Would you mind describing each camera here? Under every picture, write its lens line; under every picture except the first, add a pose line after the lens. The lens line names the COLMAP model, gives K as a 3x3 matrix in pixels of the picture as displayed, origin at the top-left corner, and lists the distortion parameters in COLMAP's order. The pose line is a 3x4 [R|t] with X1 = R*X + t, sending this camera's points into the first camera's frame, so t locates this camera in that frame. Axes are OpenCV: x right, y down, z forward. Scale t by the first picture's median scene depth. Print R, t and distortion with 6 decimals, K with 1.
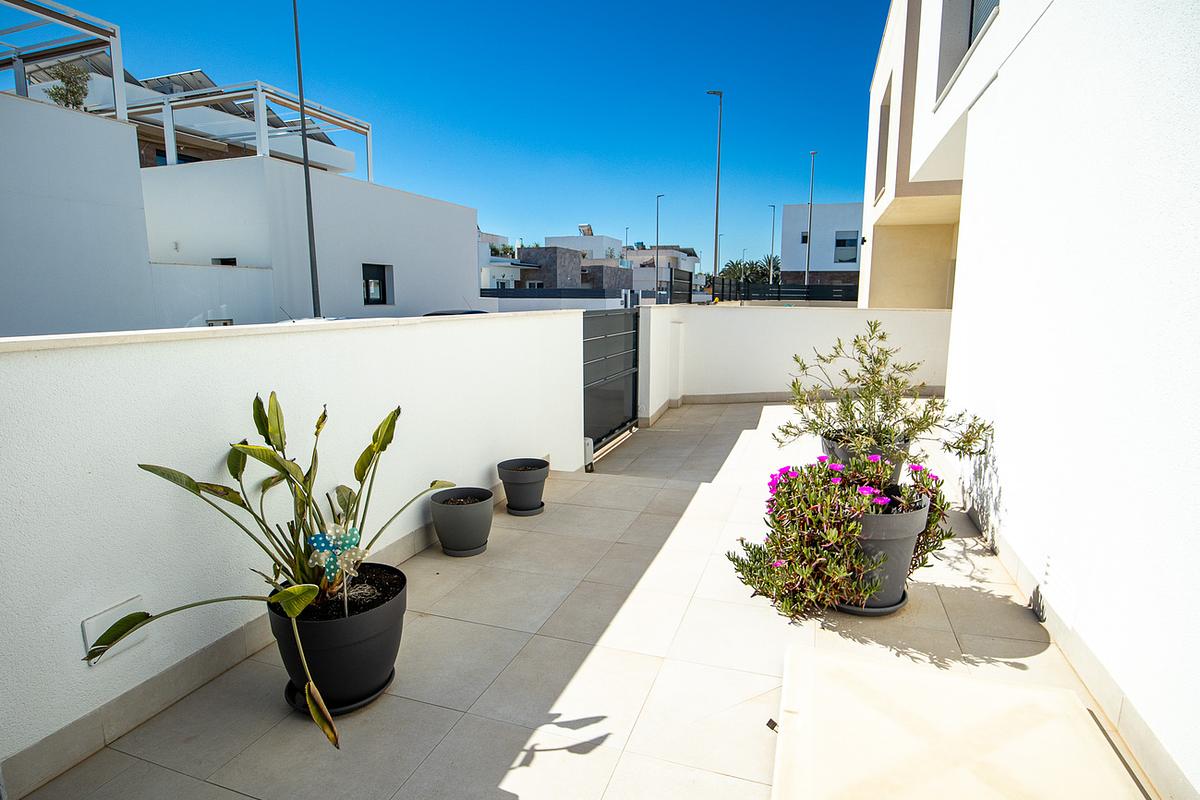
lens RADIAL K [[634.4, 0, 600.0], [0, 634.4, 400.0], [0, 0, 1]] dist [-0.031141, 0.002238]
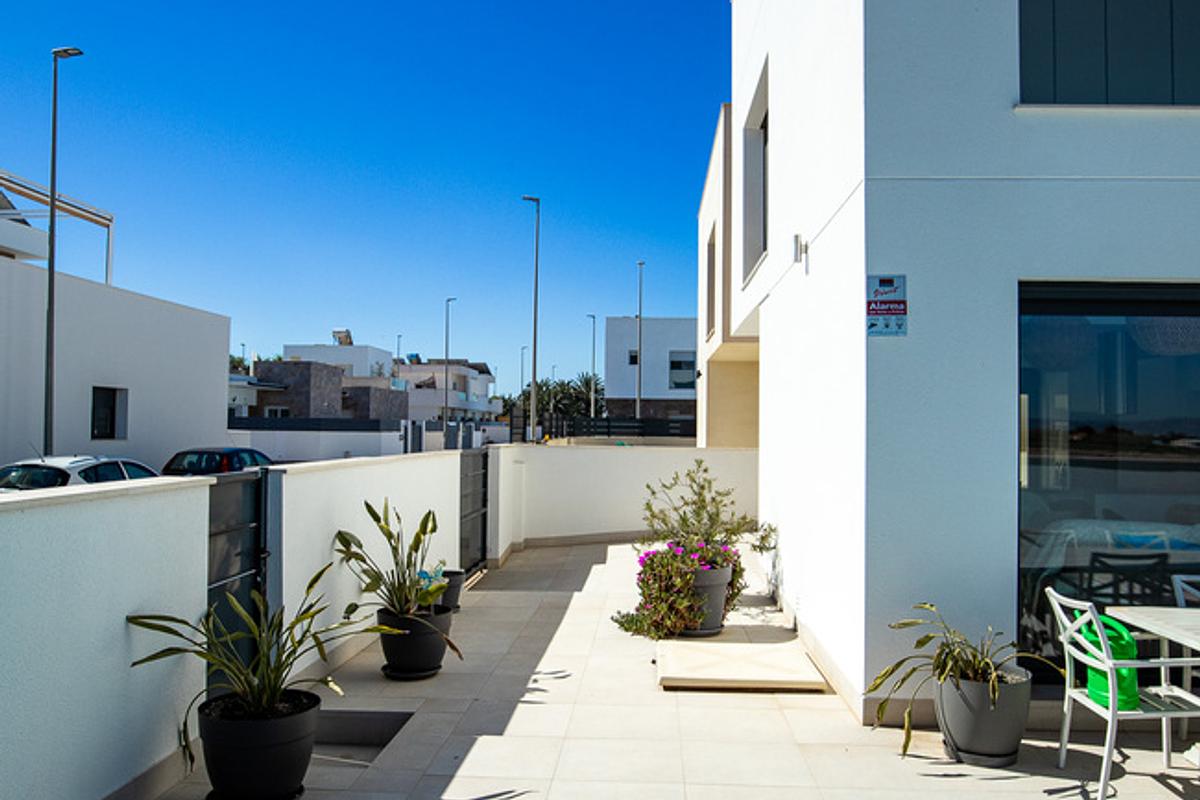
lens RADIAL K [[907.8, 0, 600.0], [0, 907.8, 400.0], [0, 0, 1]] dist [0.003645, 0.002412]
pose [[0.962976, 0.017462, 0.269019, -0.092924], [0.034357, 0.981814, -0.186713, 0.033136], [-0.267387, 0.189043, 0.944863, -0.250426]]
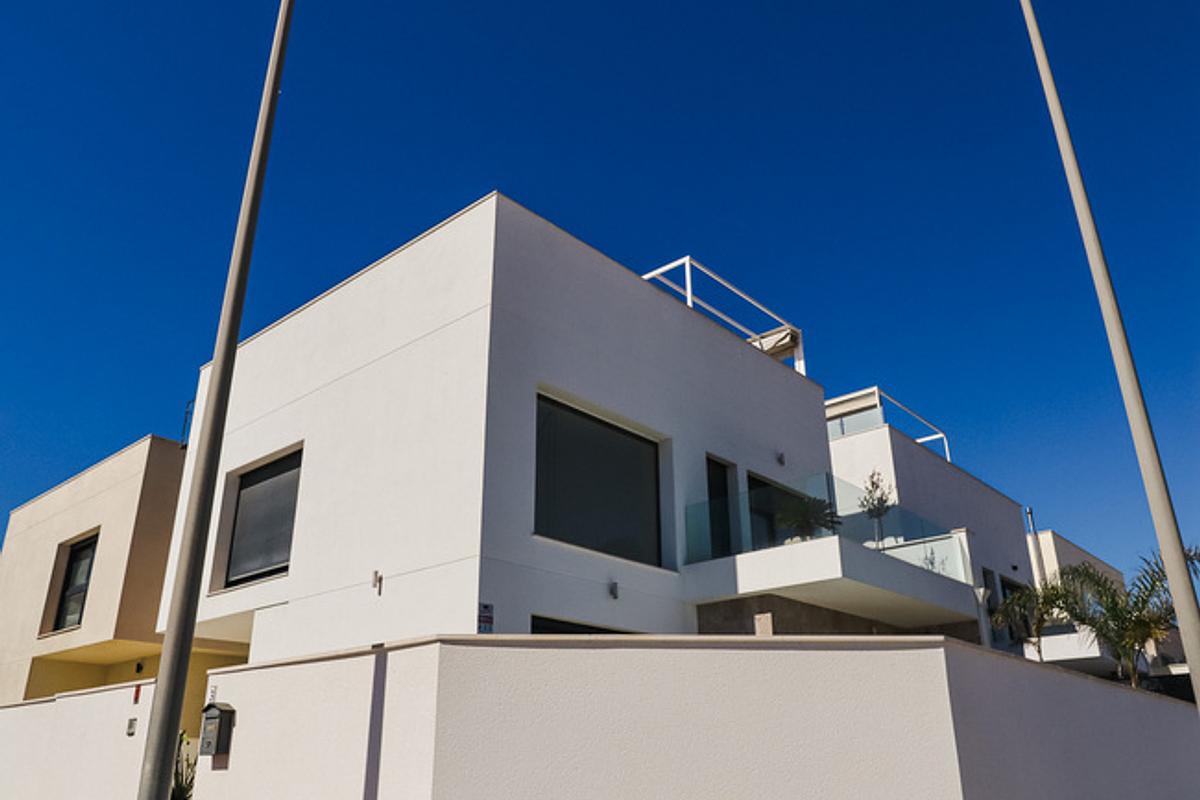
lens RADIAL K [[906.3, 0, 600.0], [0, 906.3, 400.0], [0, 0, 1]] dist [0.001345, 0.000202]
pose [[0.388823, 0.353169, 0.850934, -0.491190], [0.155540, 0.885190, -0.438458, 0.104292], [-0.908088, 0.302837, 0.289251, -0.293689]]
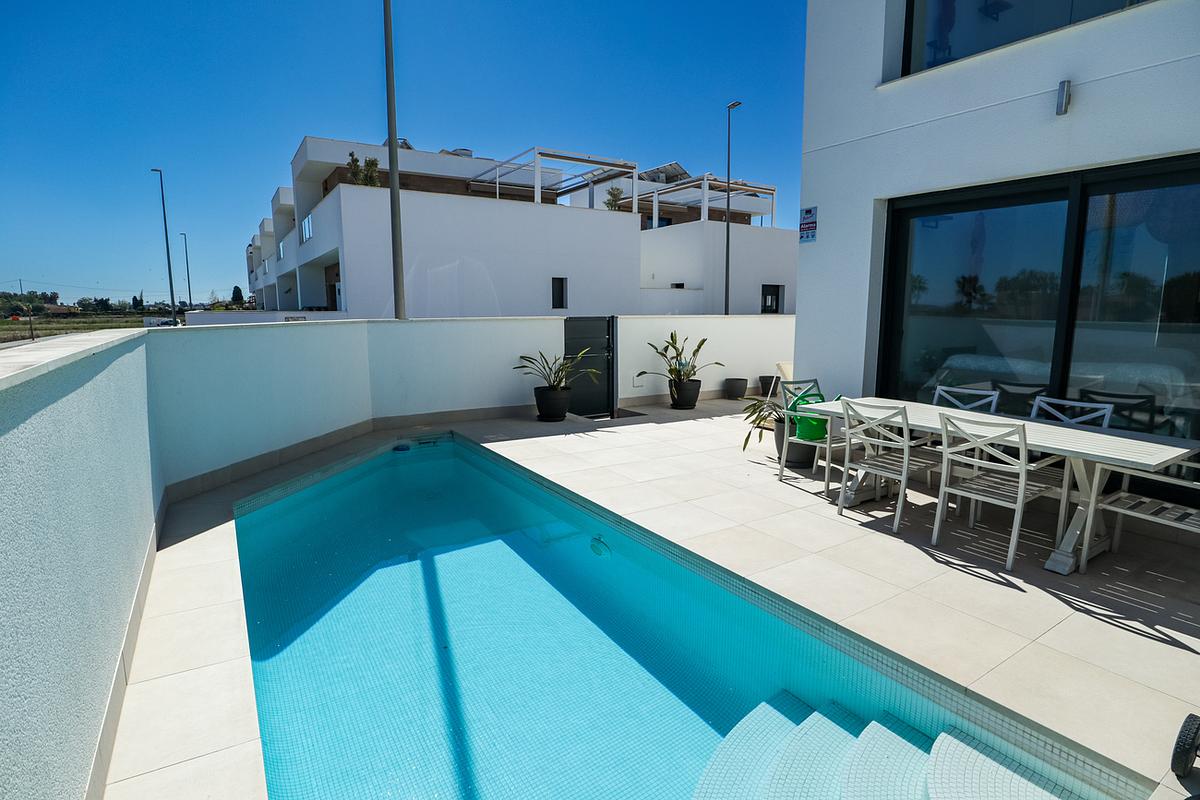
lens RADIAL K [[596.0, 0, 600.0], [0, 596.0, 400.0], [0, 0, 1]] dist [-0.001829, -0.000406]
pose [[0.786123, 0.095312, -0.610677, 0.227053], [-0.100019, 0.994633, 0.026485, 0.056974], [0.609924, 0.040259, 0.791436, -0.354581]]
